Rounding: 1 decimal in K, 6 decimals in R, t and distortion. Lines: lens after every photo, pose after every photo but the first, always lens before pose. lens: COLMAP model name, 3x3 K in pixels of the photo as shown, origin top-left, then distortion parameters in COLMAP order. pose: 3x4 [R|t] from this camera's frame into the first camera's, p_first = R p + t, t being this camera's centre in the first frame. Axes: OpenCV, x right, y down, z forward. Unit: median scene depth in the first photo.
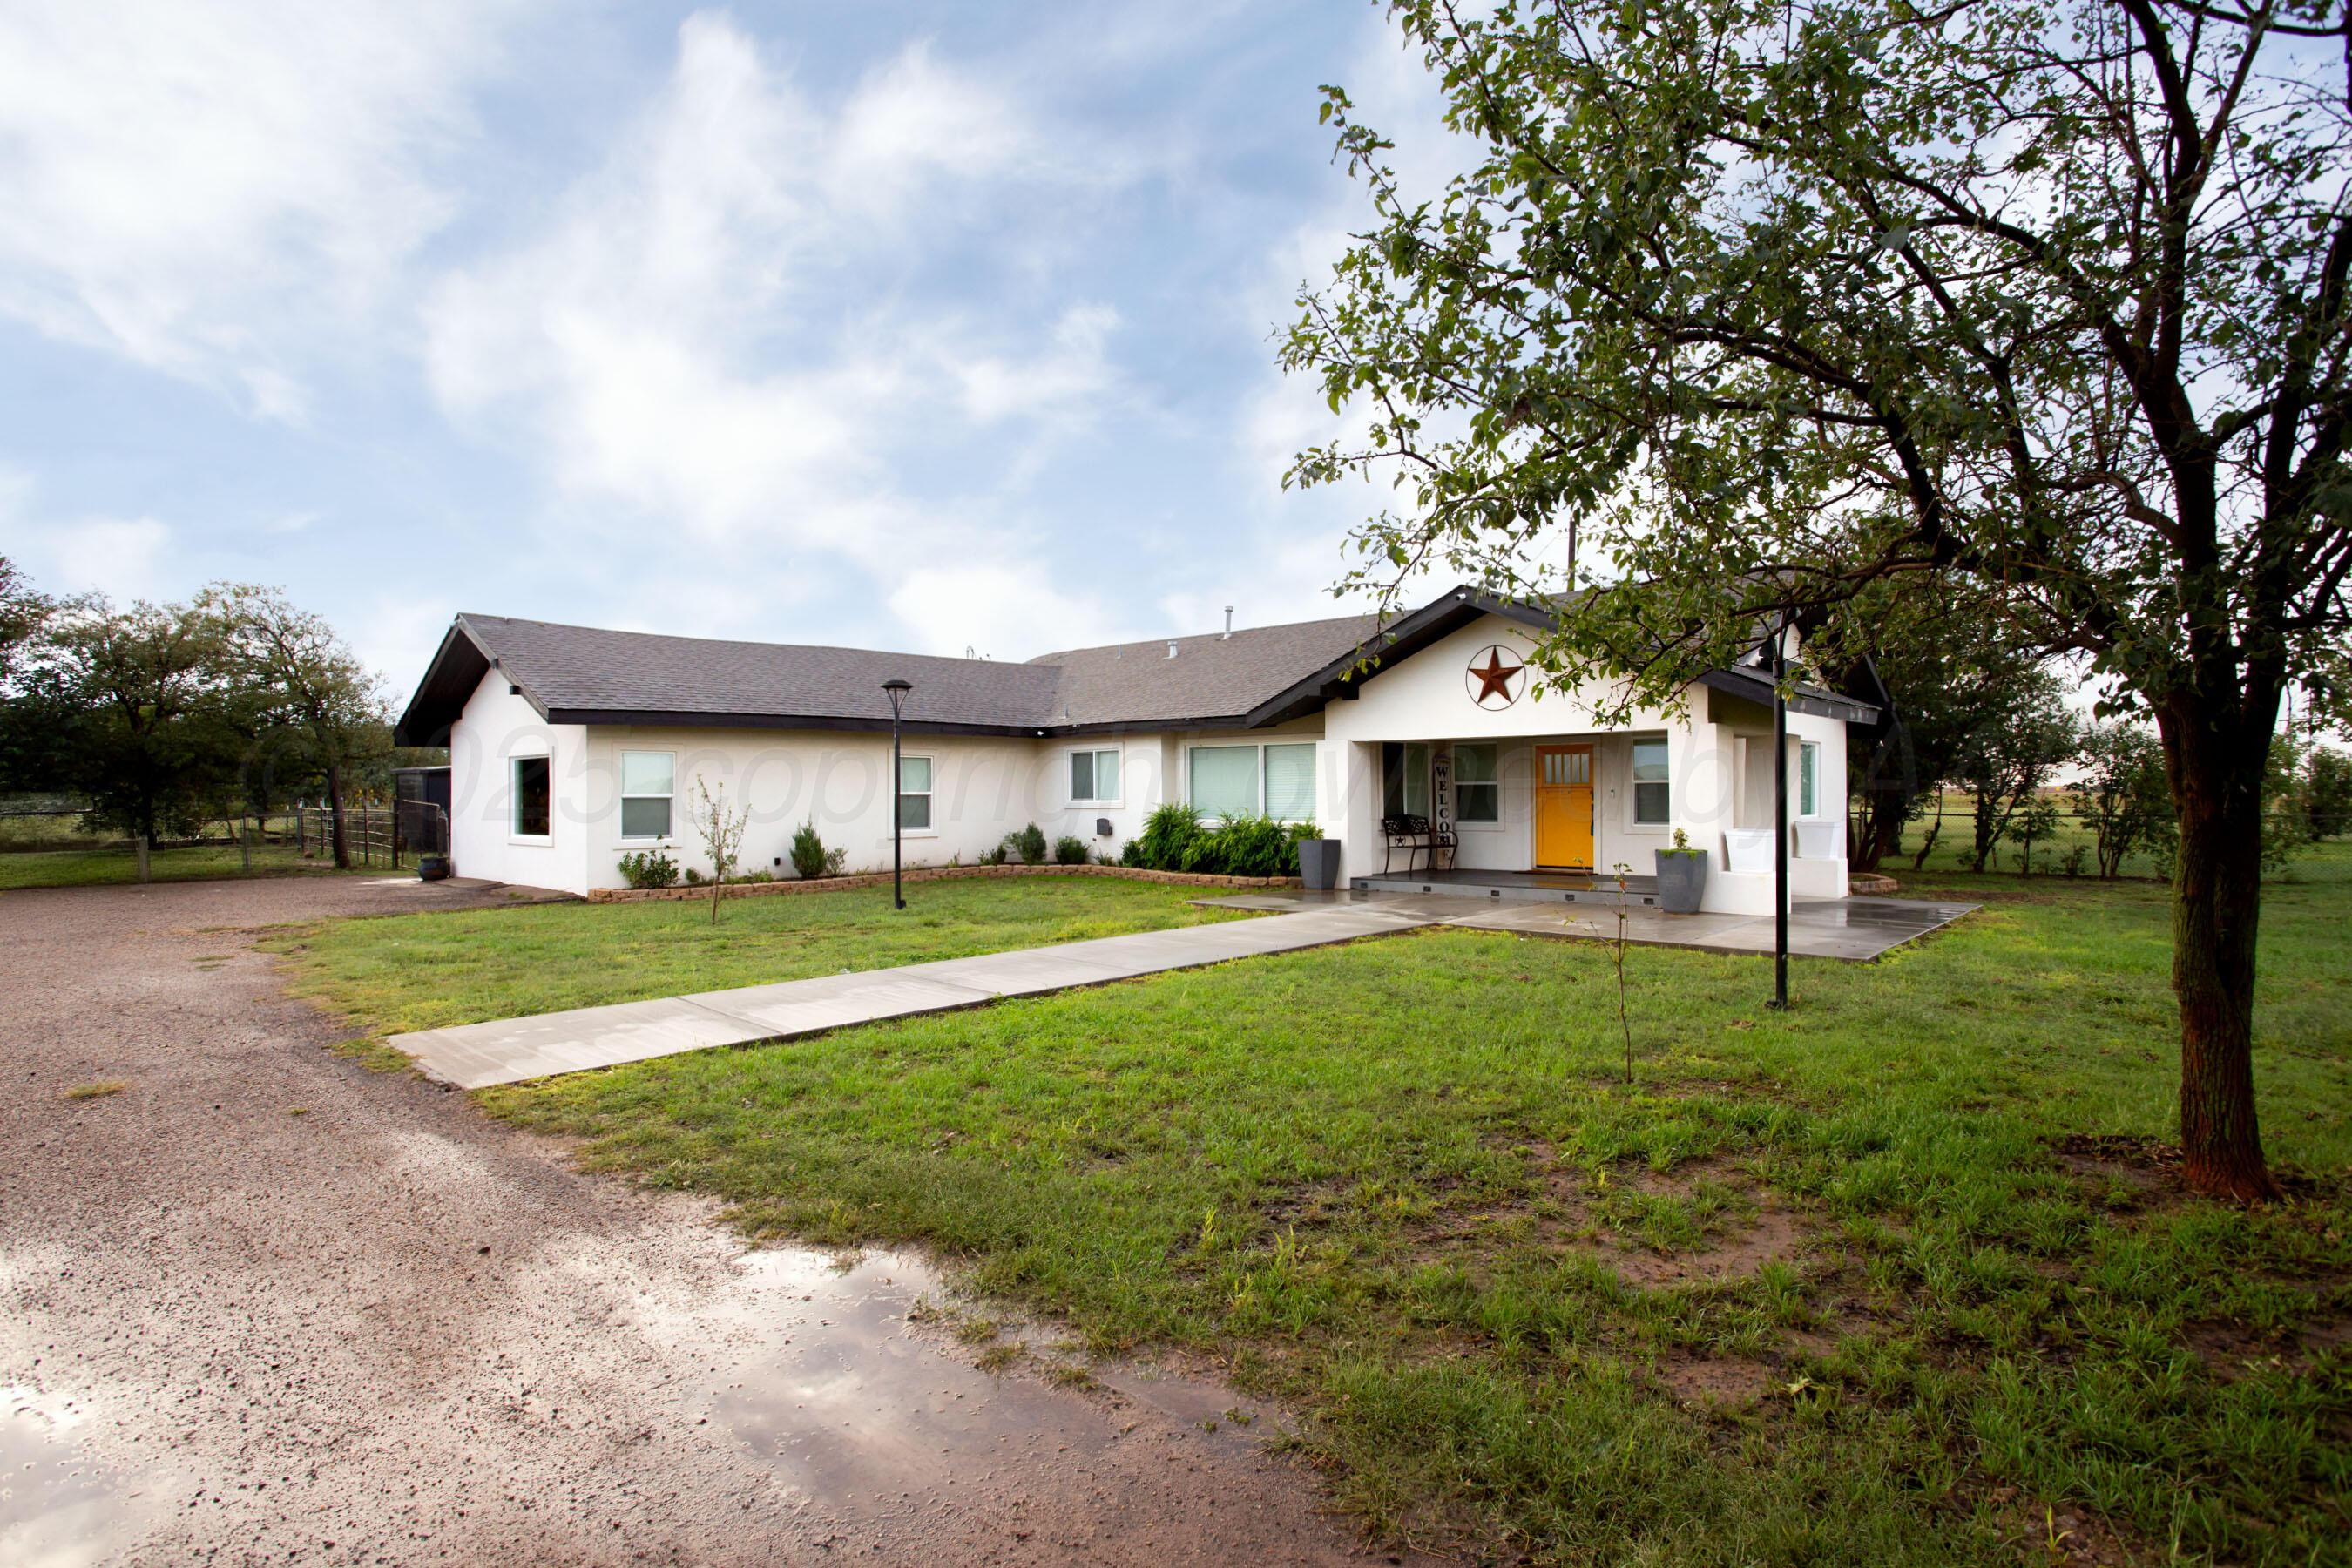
lens RADIAL K [[1150.2, 0, 1176.0], [0, 1150.2, 784.0], [0, 0, 1]] dist [-0.001976, -0.000119]
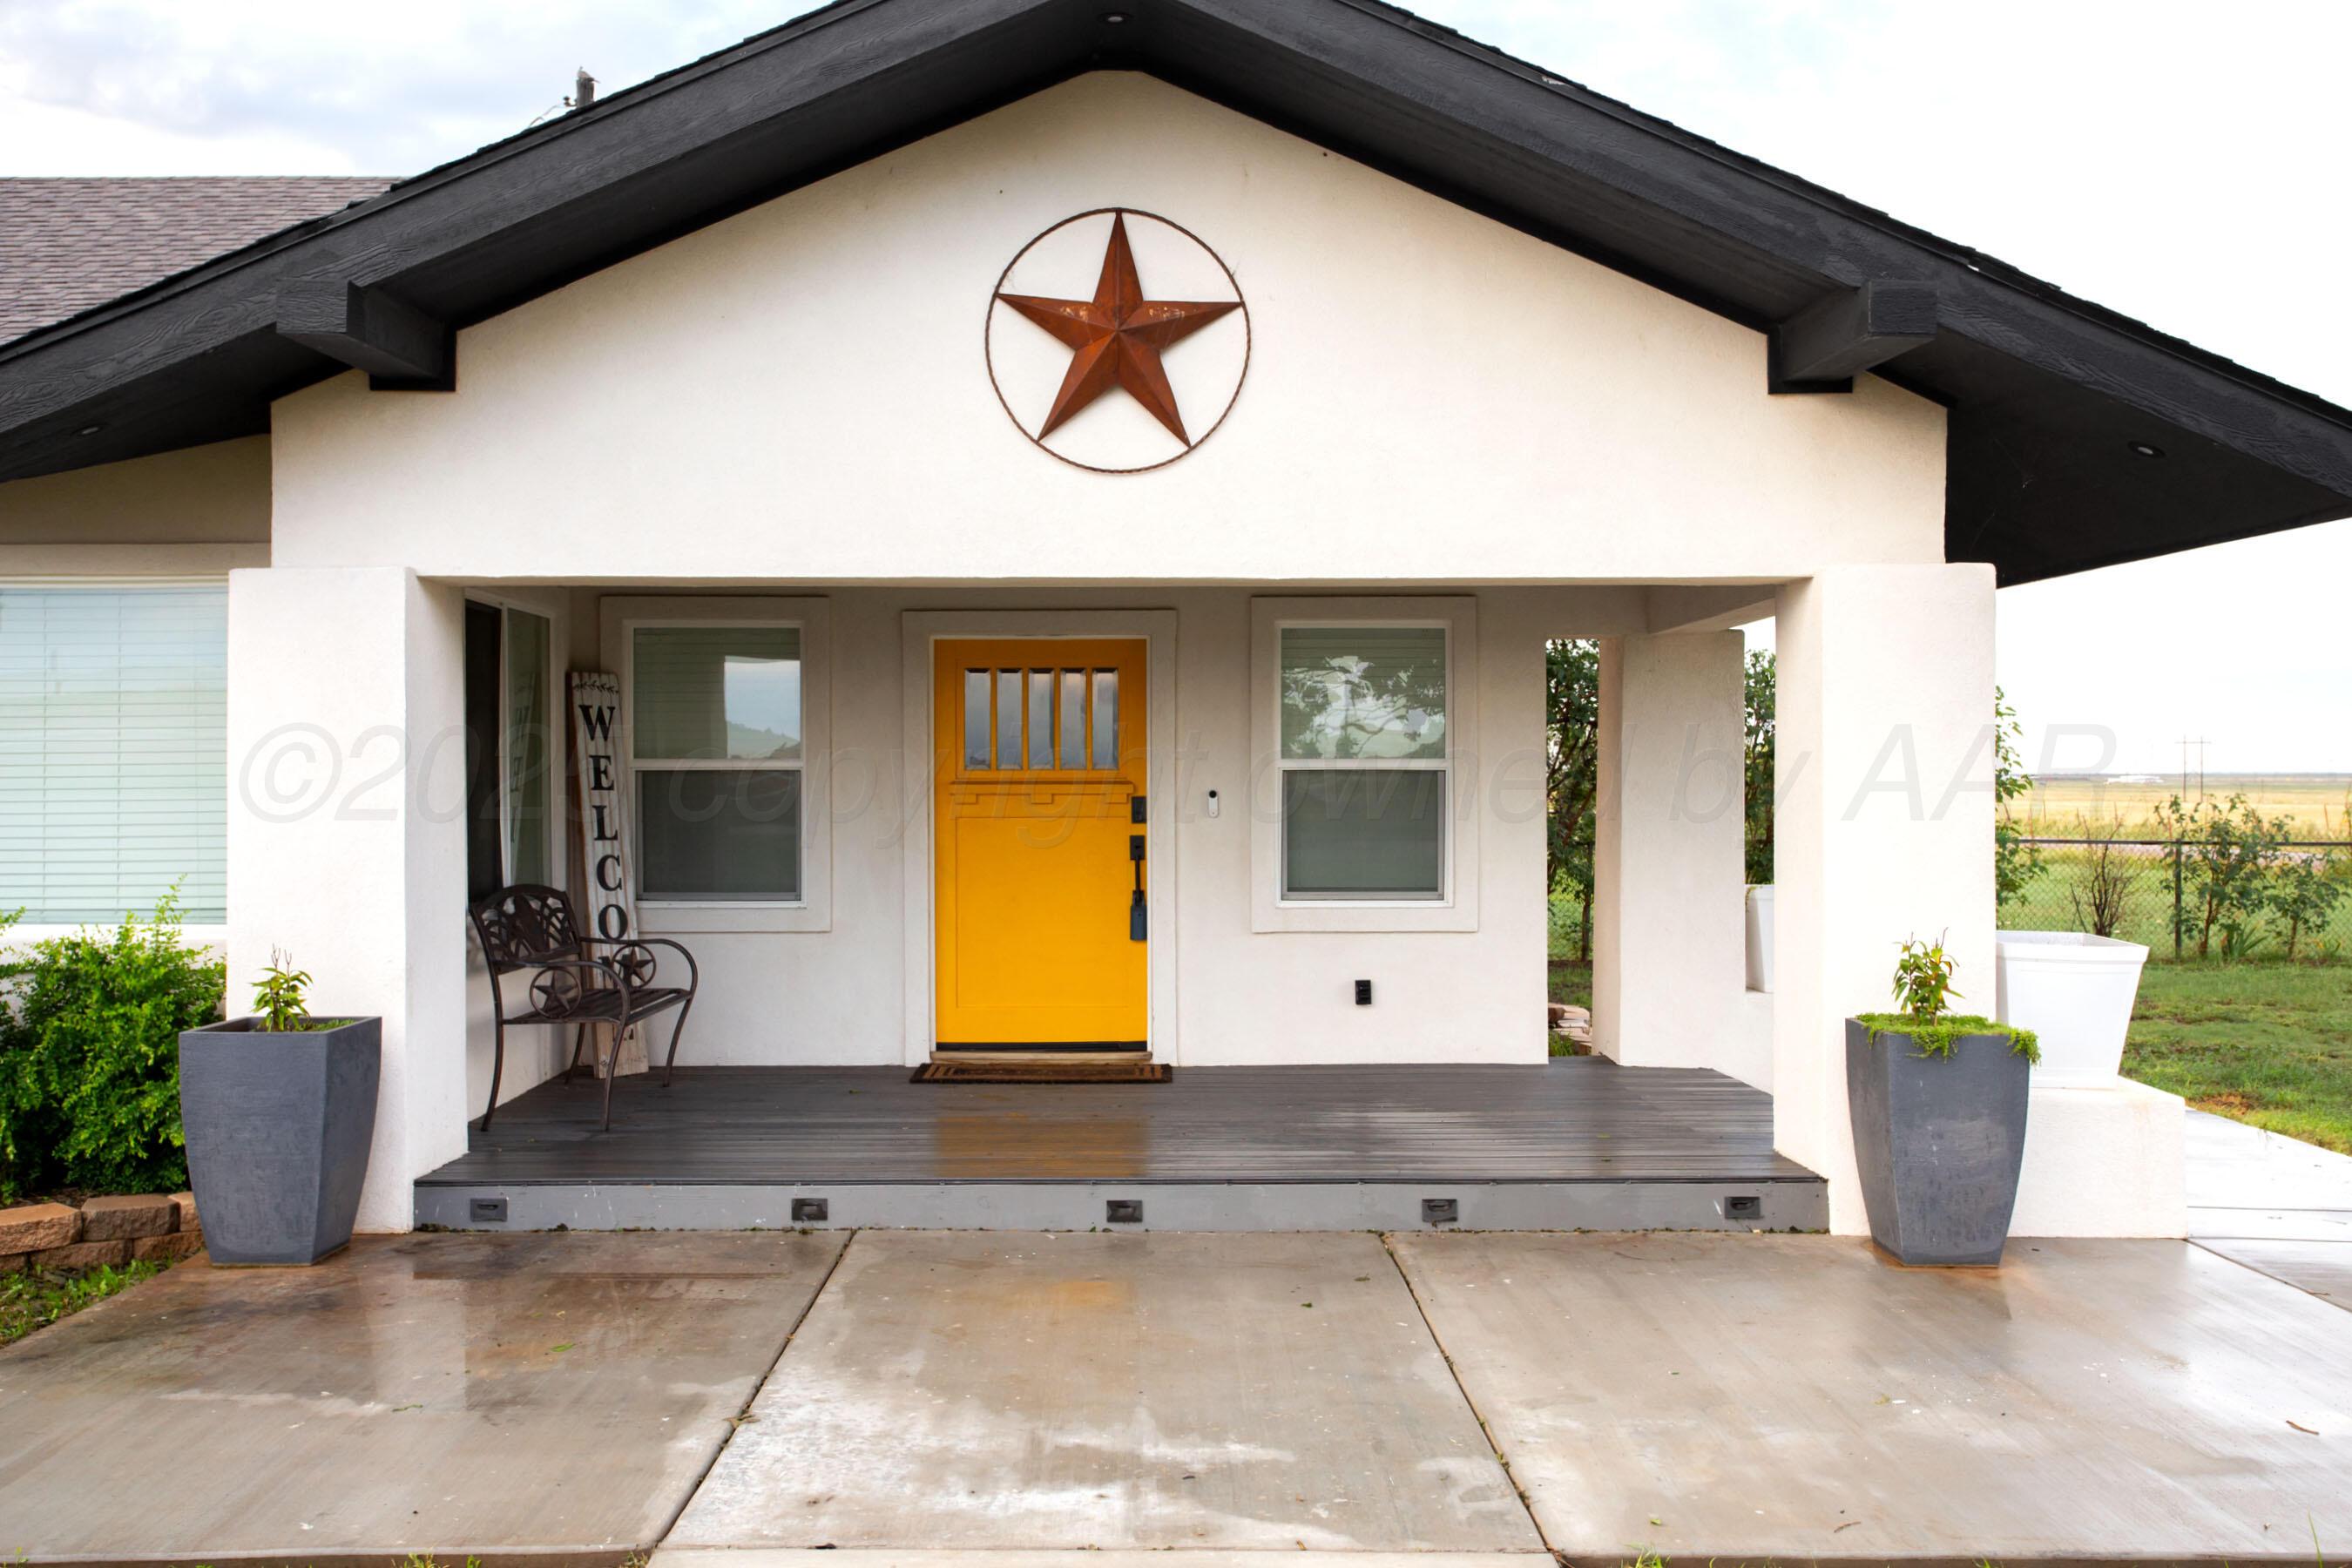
lens RADIAL K [[2156.0, 0, 1109.5], [0, 2156.0, 777.7], [0, 0, 1]] dist [-0.005885, -0.001976]
pose [[0.733767, 0.005450, 0.679379, -0.034249], [-0.007865, 0.999969, 0.000473, 0.001687], [-0.679356, -0.005690, 0.733787, 0.584679]]
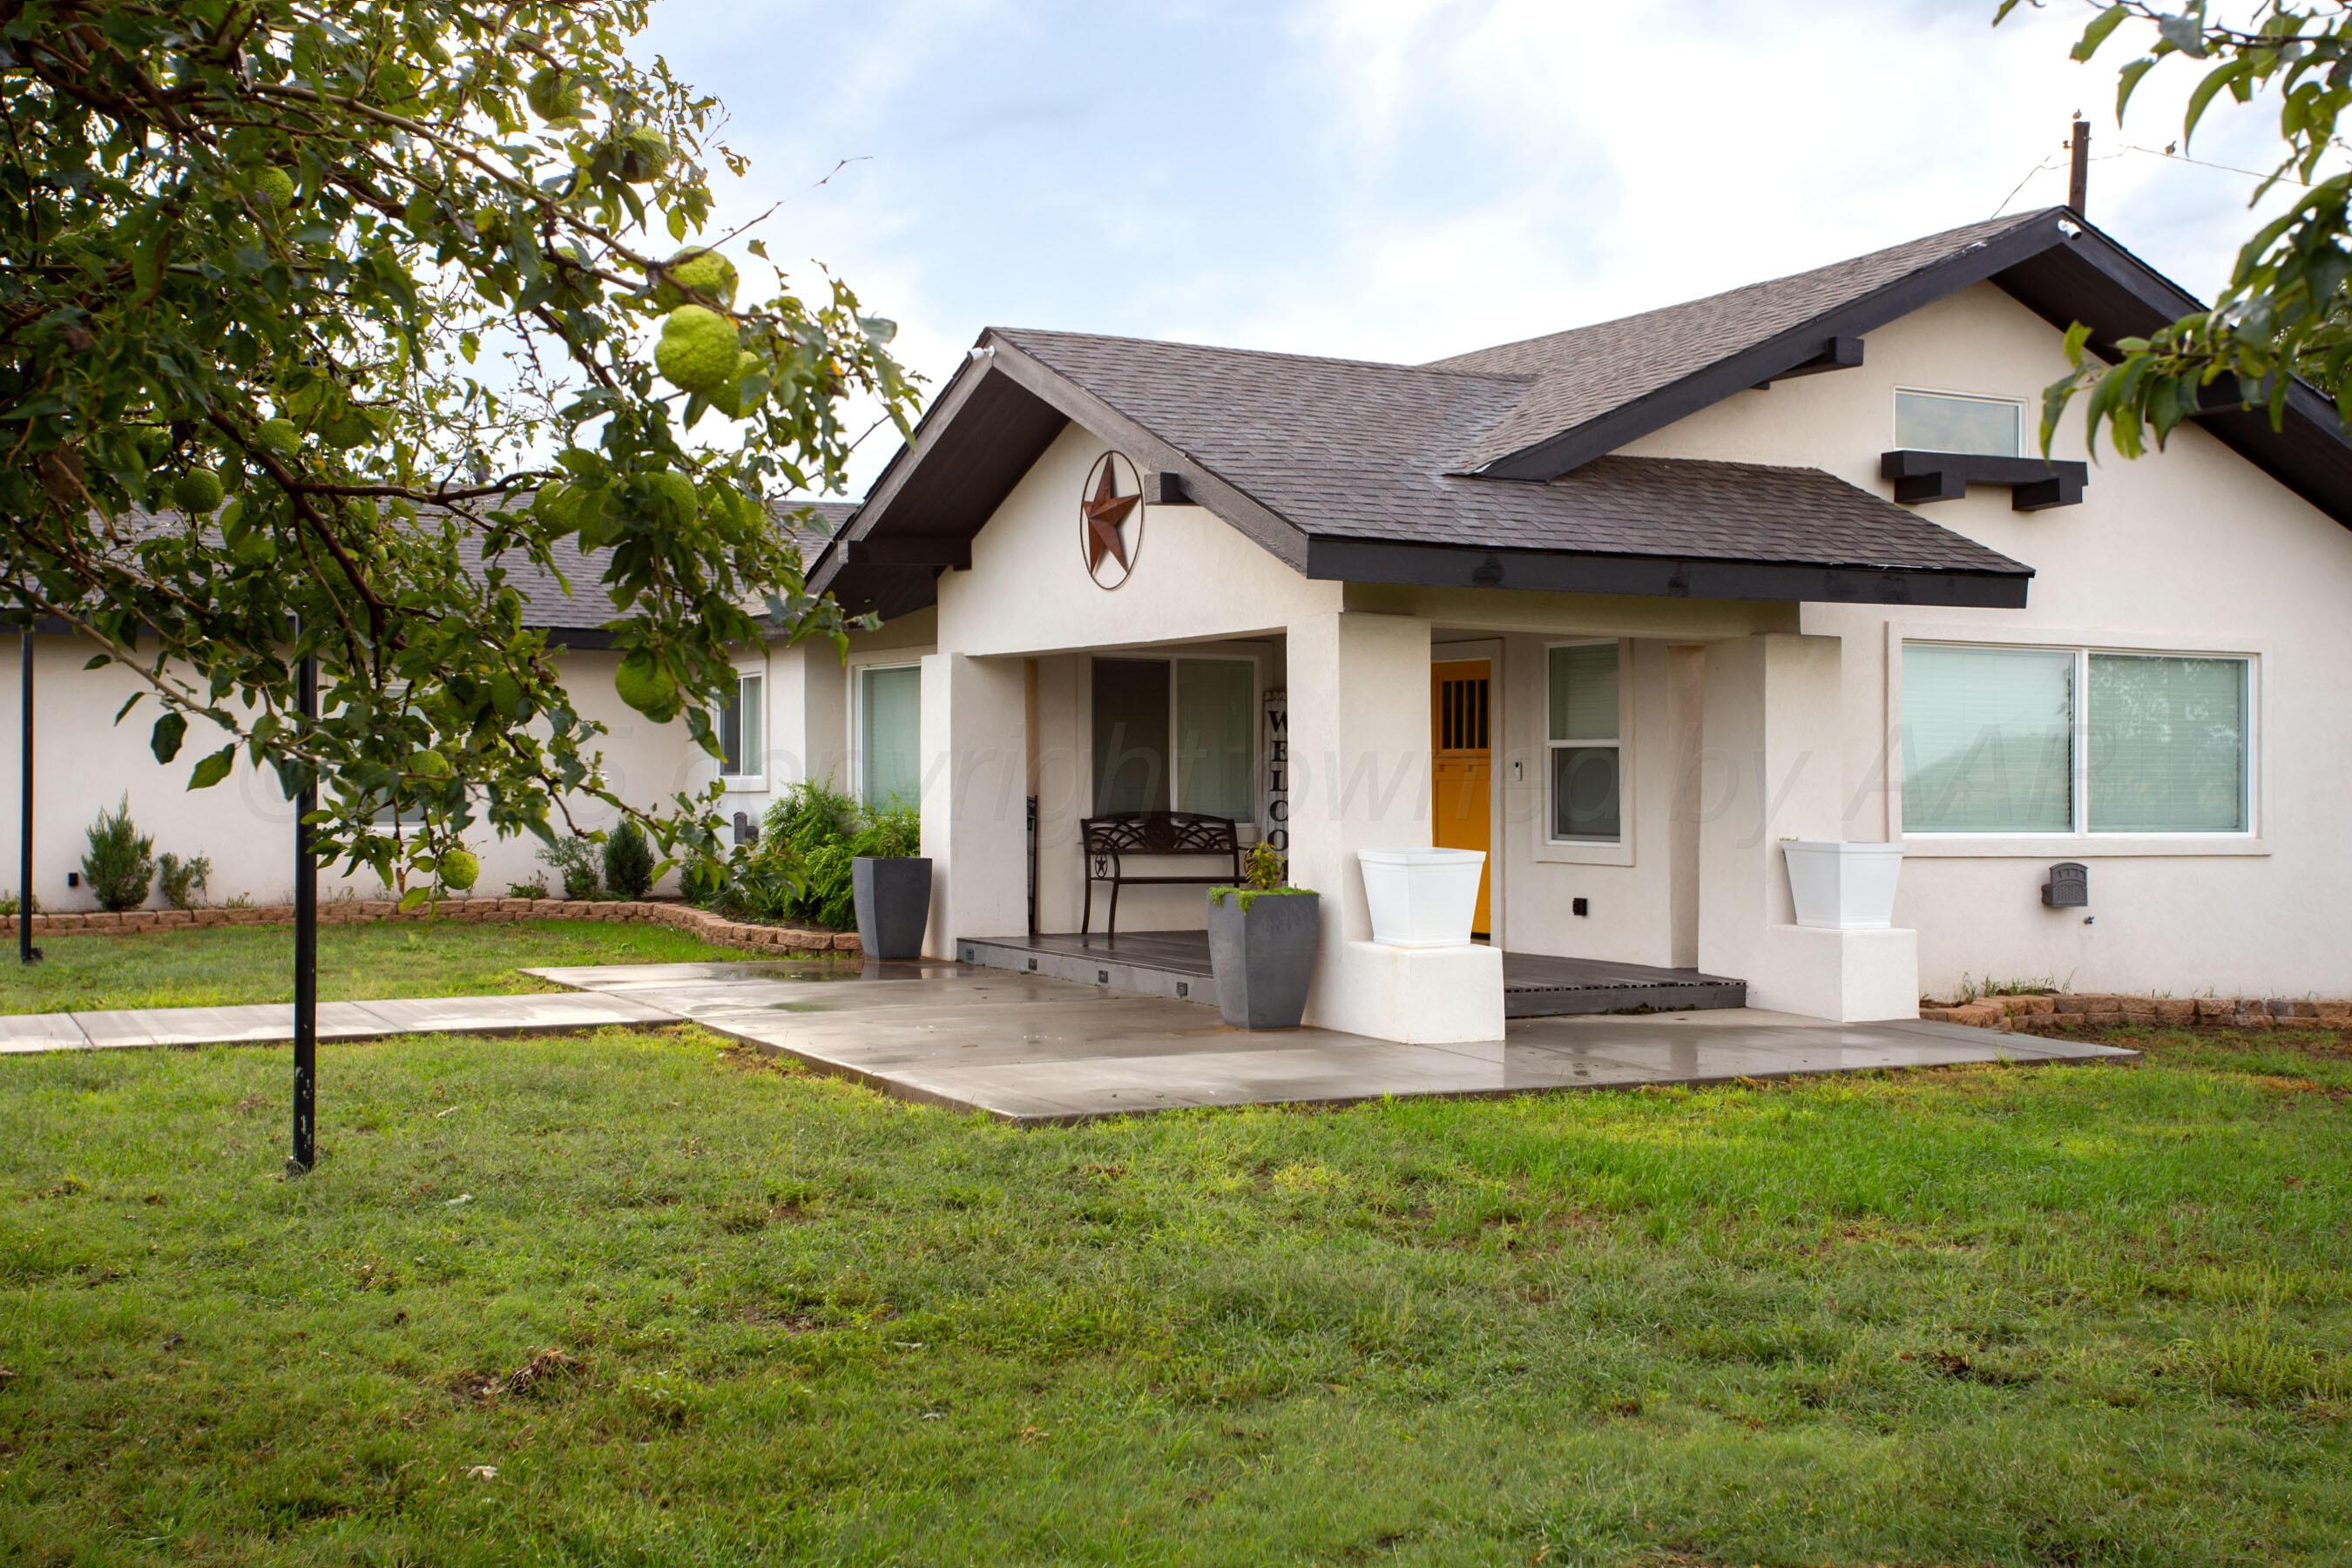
lens RADIAL K [[2561.1, 0, 1176.0], [0, 2561.1, 784.0], [0, 0, 1]] dist [-0.006127, -0.006491]
pose [[0.950630, 0.012155, -0.310089, 0.557589], [-0.008612, 0.999881, 0.012789, 0.002075], [0.310207, -0.009487, 0.950622, 0.009340]]
